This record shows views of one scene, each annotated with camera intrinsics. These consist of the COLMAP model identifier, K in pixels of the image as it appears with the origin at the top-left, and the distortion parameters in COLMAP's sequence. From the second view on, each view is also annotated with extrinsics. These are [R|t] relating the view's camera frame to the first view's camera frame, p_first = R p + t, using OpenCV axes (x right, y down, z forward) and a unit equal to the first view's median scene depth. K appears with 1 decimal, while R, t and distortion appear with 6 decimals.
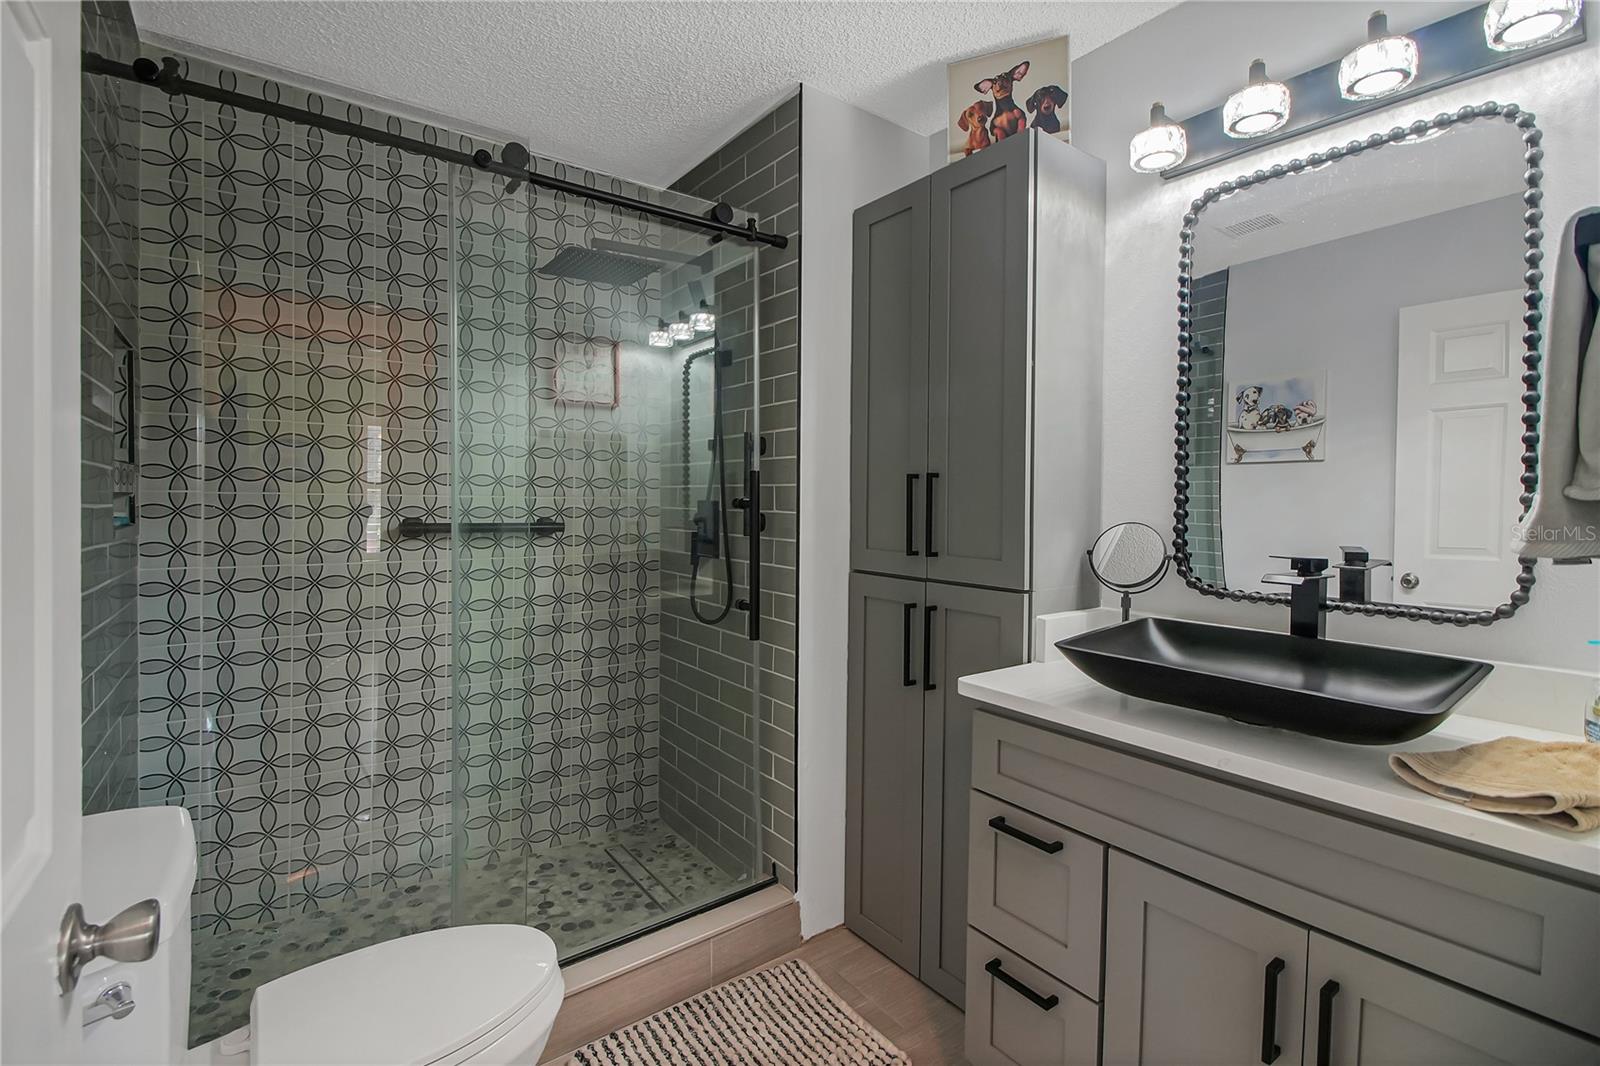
lens RADIAL K [[716.6, 0, 791.1], [0, 716.6, 499.9], [0, 0, 1]] dist [-0.001853, -0.010690]
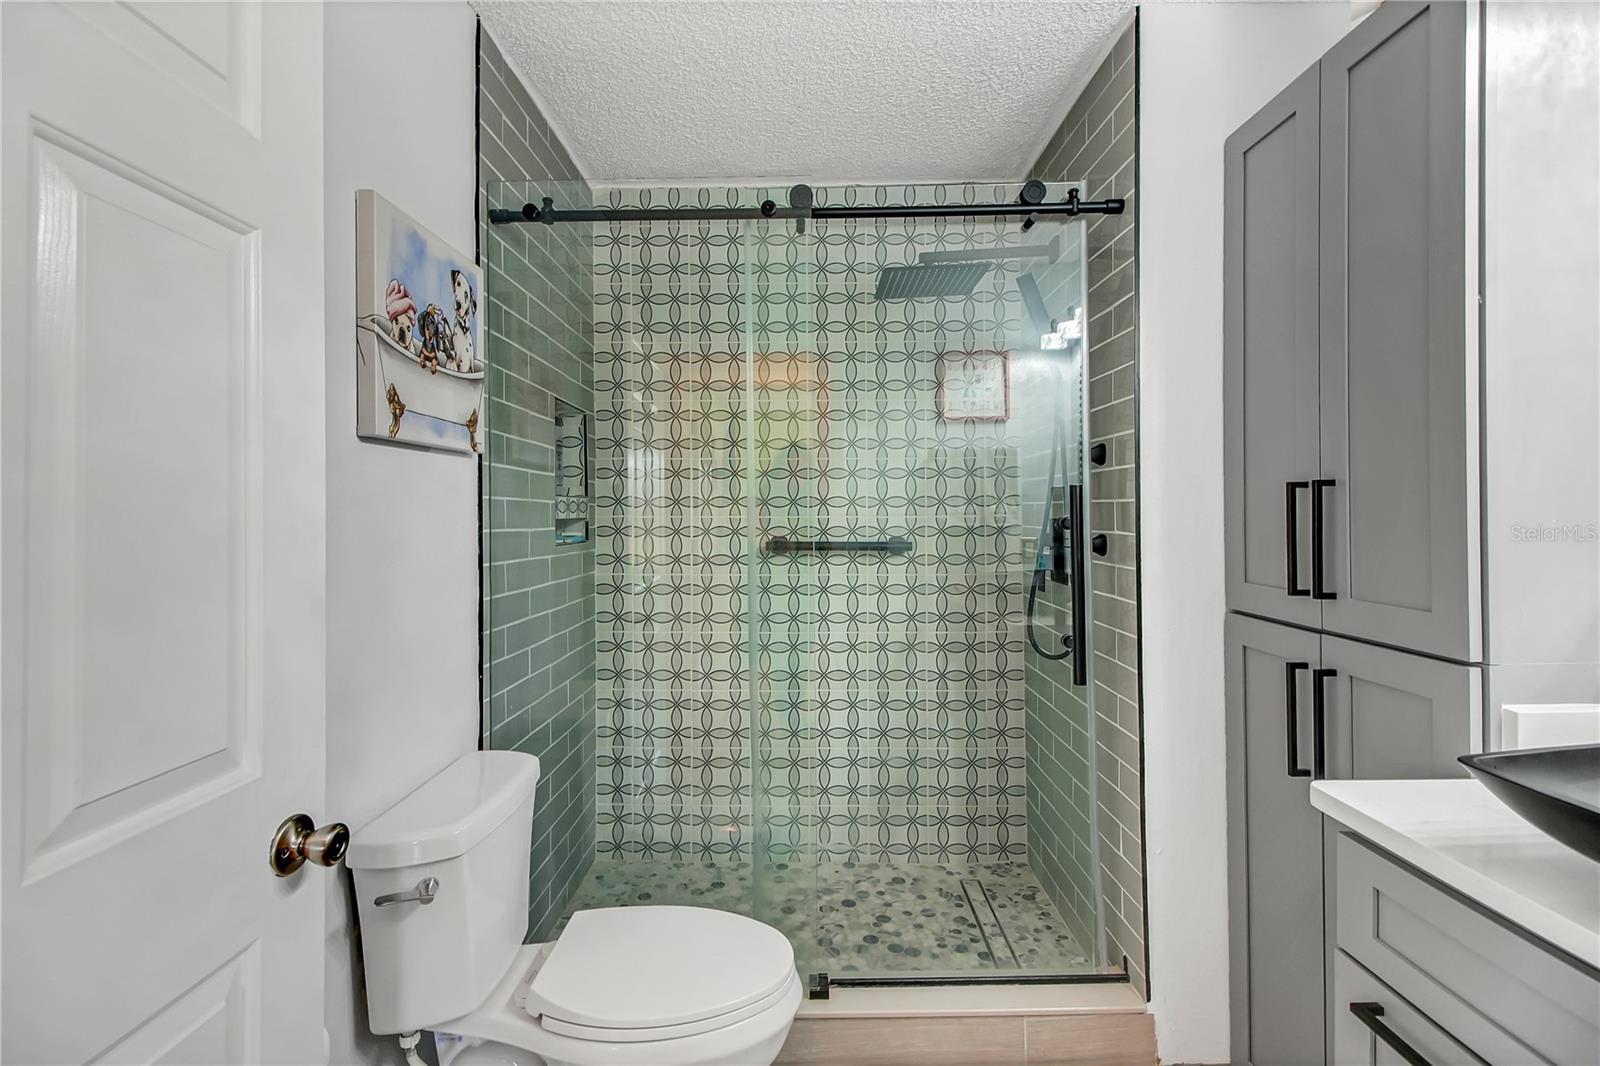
lens RADIAL K [[715.8, 0, 800.8], [0, 715.8, 511.2], [0, 0, 1]] dist [0.003283, -0.016650]
pose [[0.796041, -0.013467, -0.605092, 0.173891], [0.011719, 0.999908, -0.006837, -0.006290], [0.605129, -0.001649, 0.796126, 0.111019]]
